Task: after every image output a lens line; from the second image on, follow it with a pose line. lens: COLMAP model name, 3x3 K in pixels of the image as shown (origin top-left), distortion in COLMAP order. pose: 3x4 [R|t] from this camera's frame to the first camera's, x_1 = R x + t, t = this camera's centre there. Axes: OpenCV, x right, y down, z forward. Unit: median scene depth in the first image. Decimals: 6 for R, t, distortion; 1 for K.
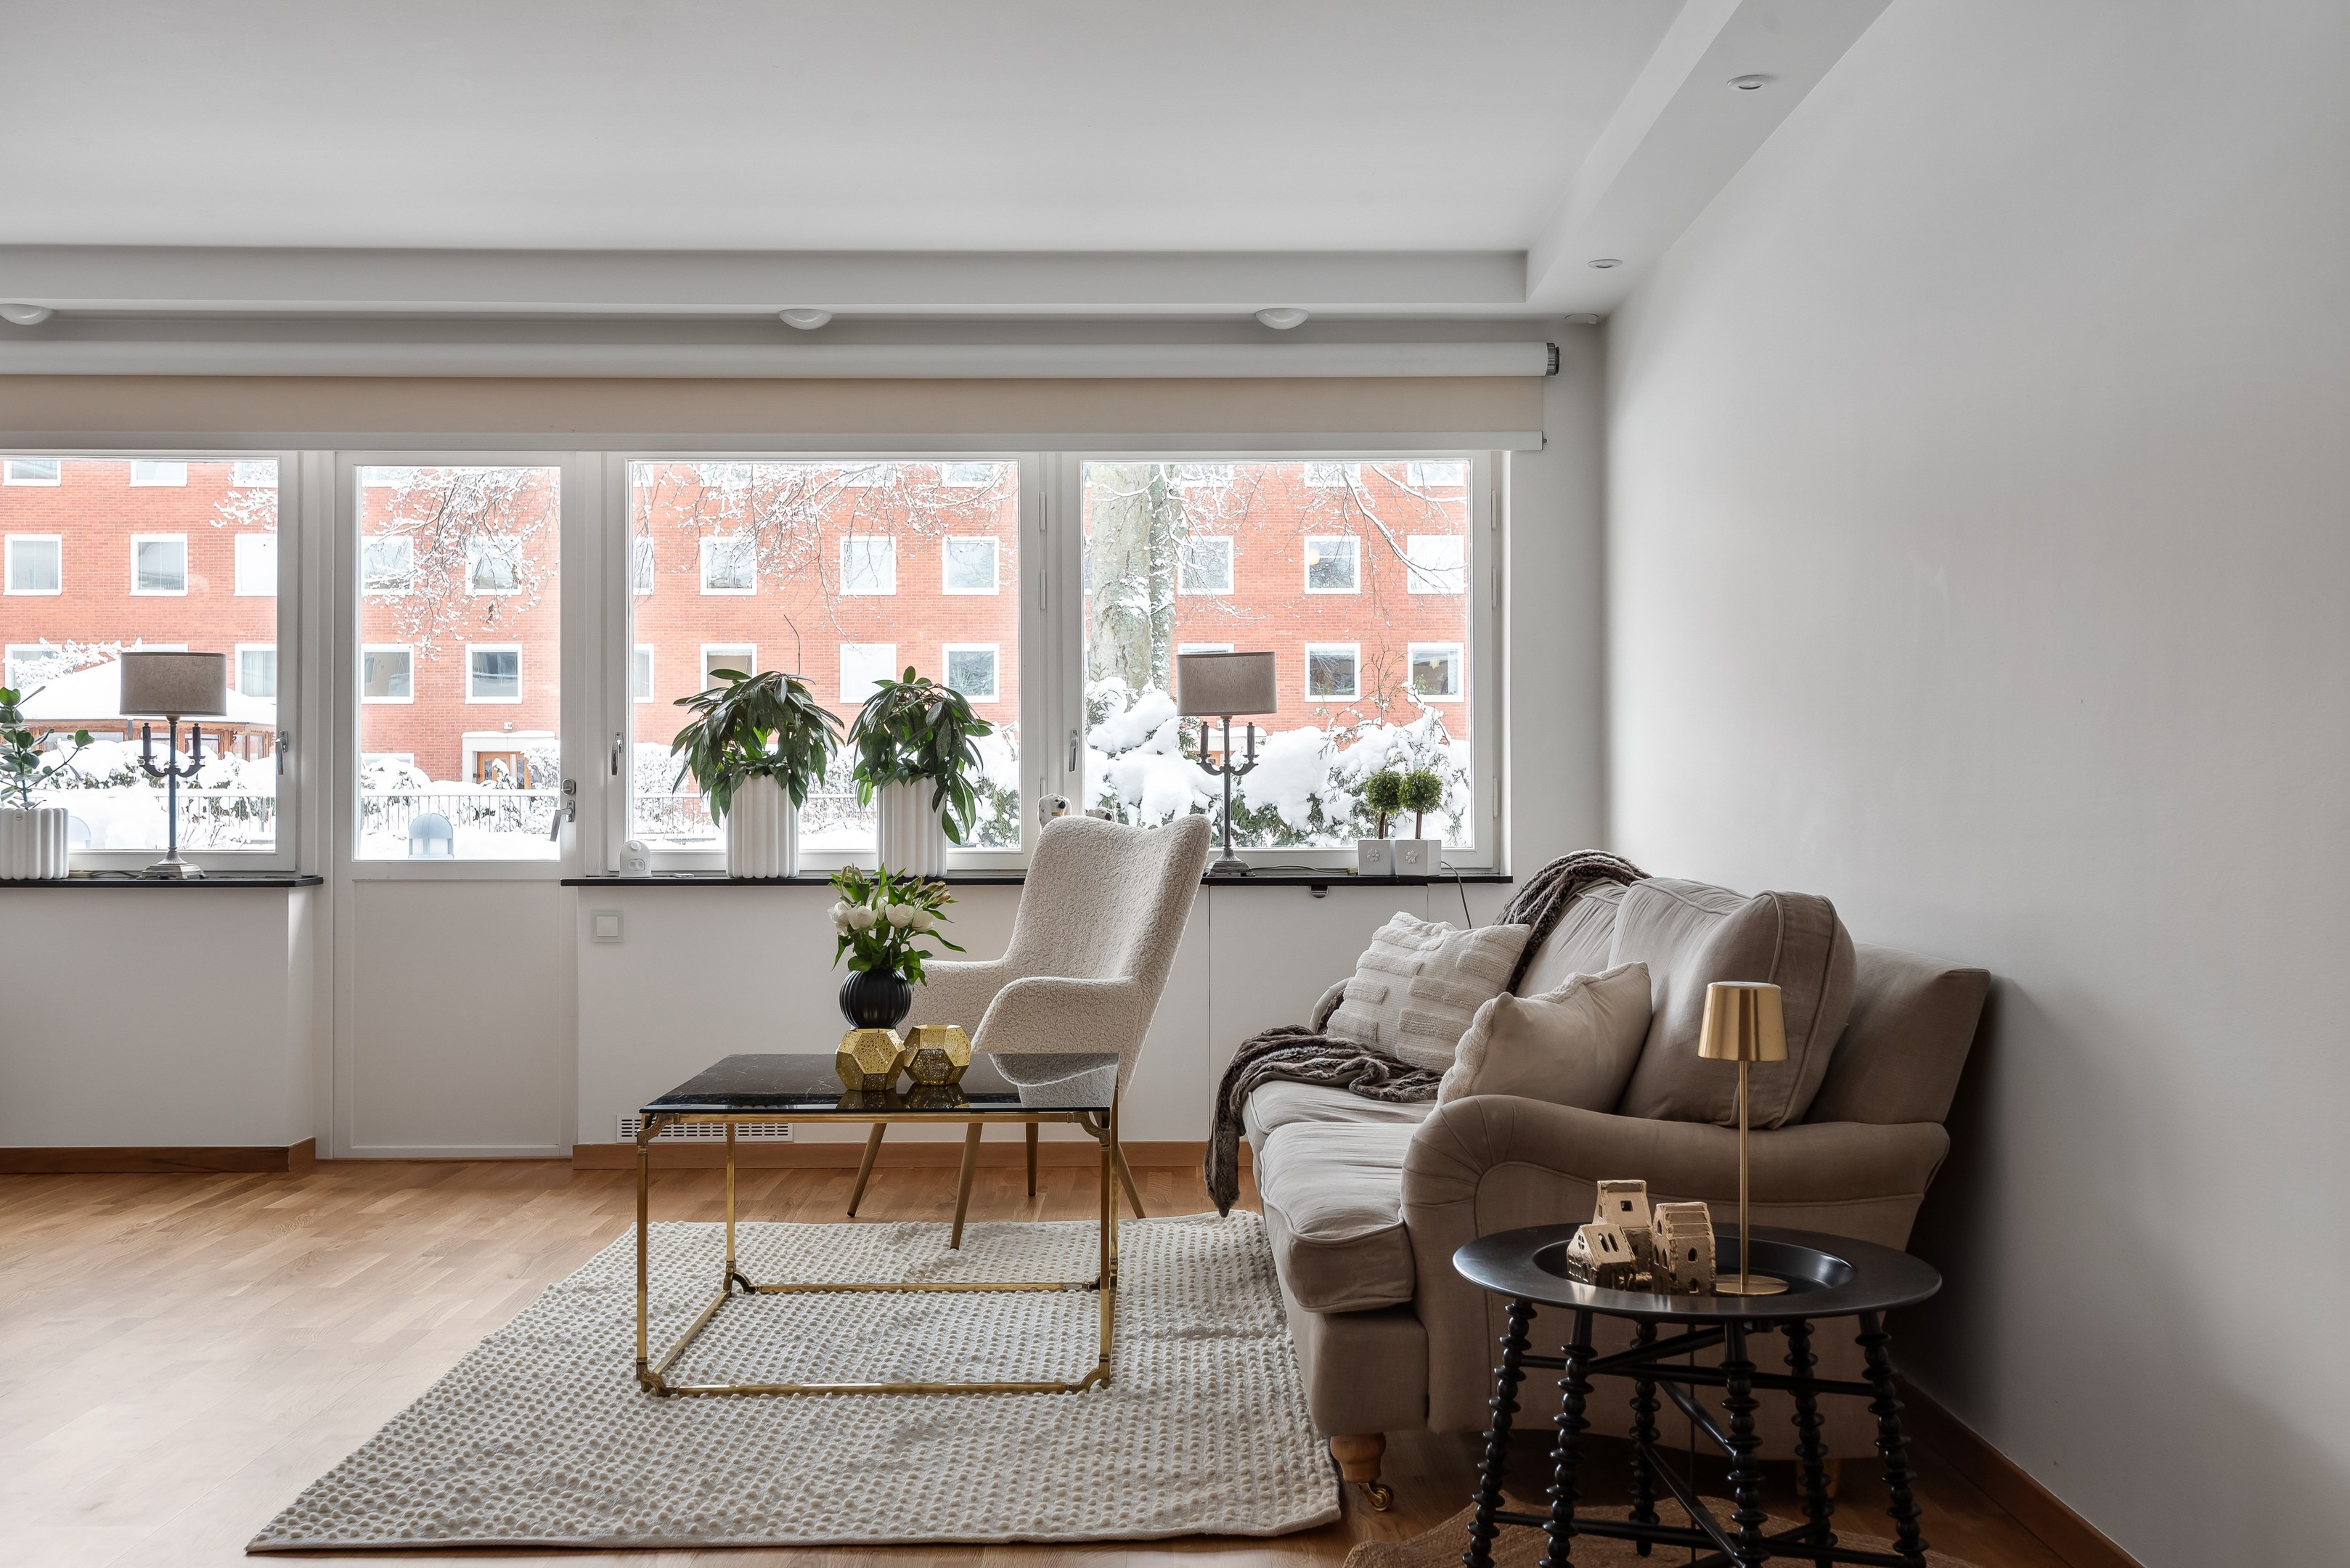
lens RADIAL K [[2256.2, 0, 1174.4], [0, 2256.2, 743.5], [0, 0, 1]] dist [0.026967, 0.000057]
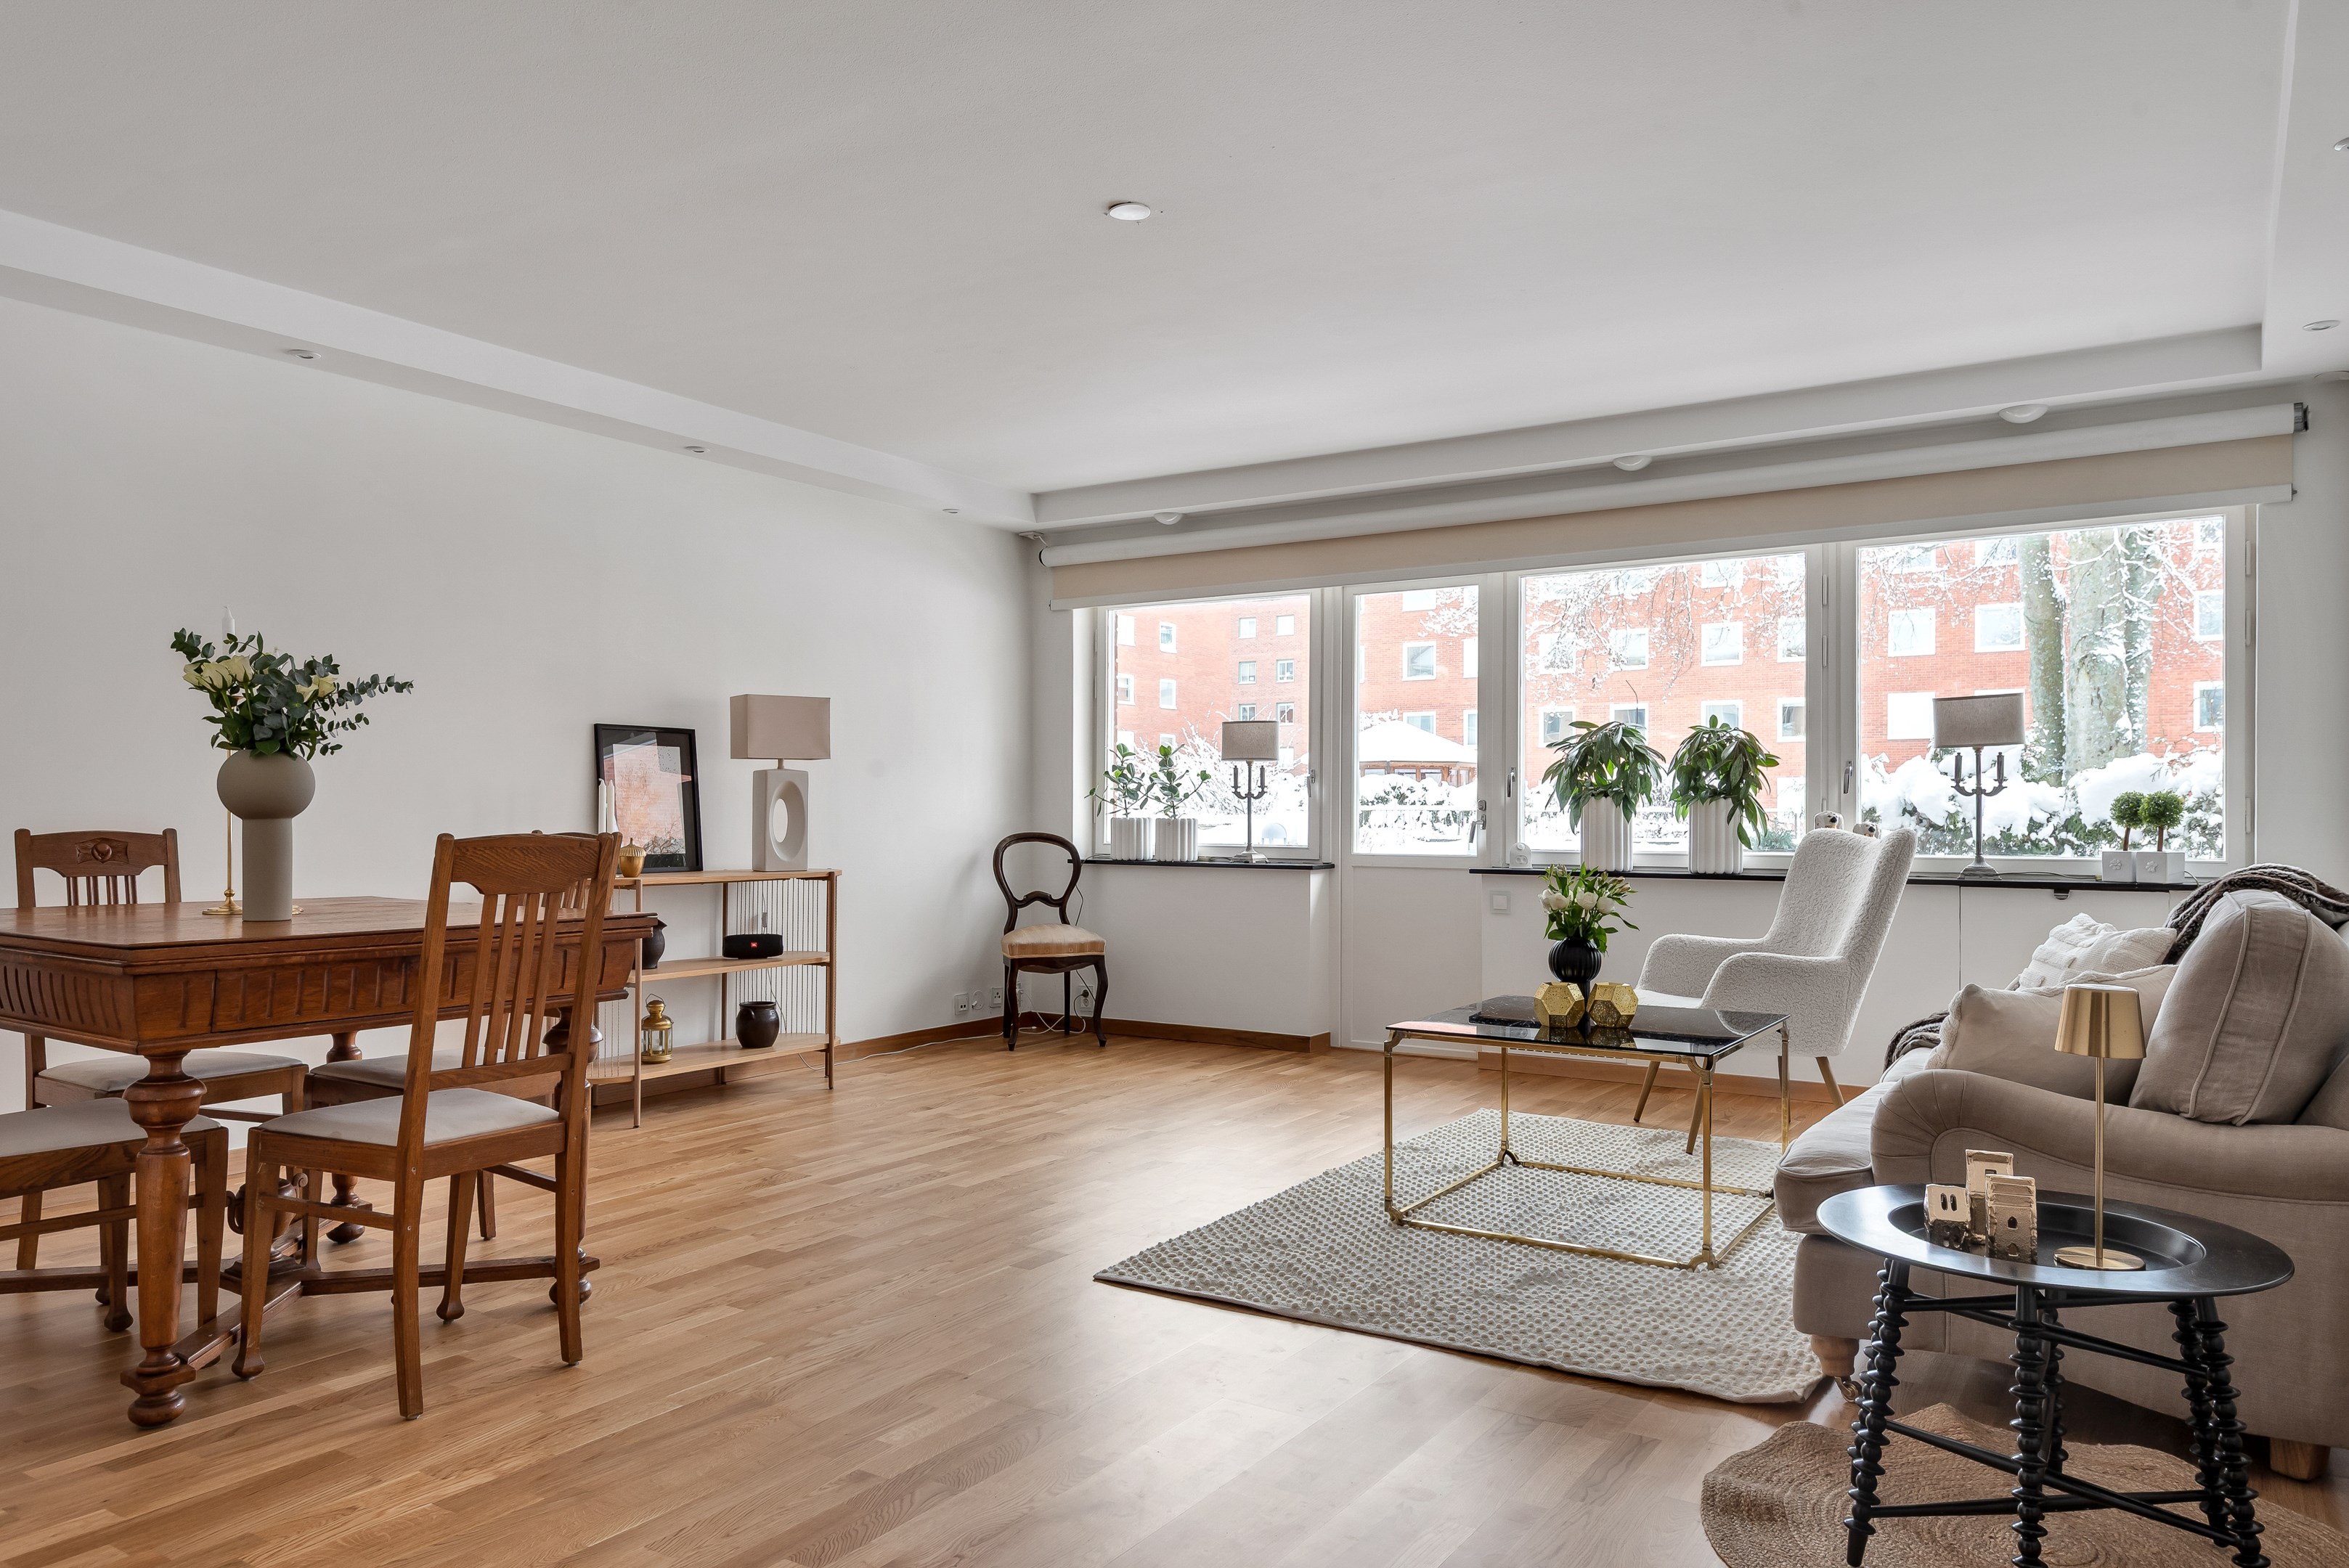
lens RADIAL K [[1582.7, 0, 1174.5], [0, 1582.7, 784.0], [0, 0, 1]] dist [0.042313, -0.030147]
pose [[0.836700, -0.007274, -0.547613, 0.130050], [0.010992, 0.999933, 0.003513, -0.000258], [0.547551, -0.008959, 0.836725, 0.042436]]
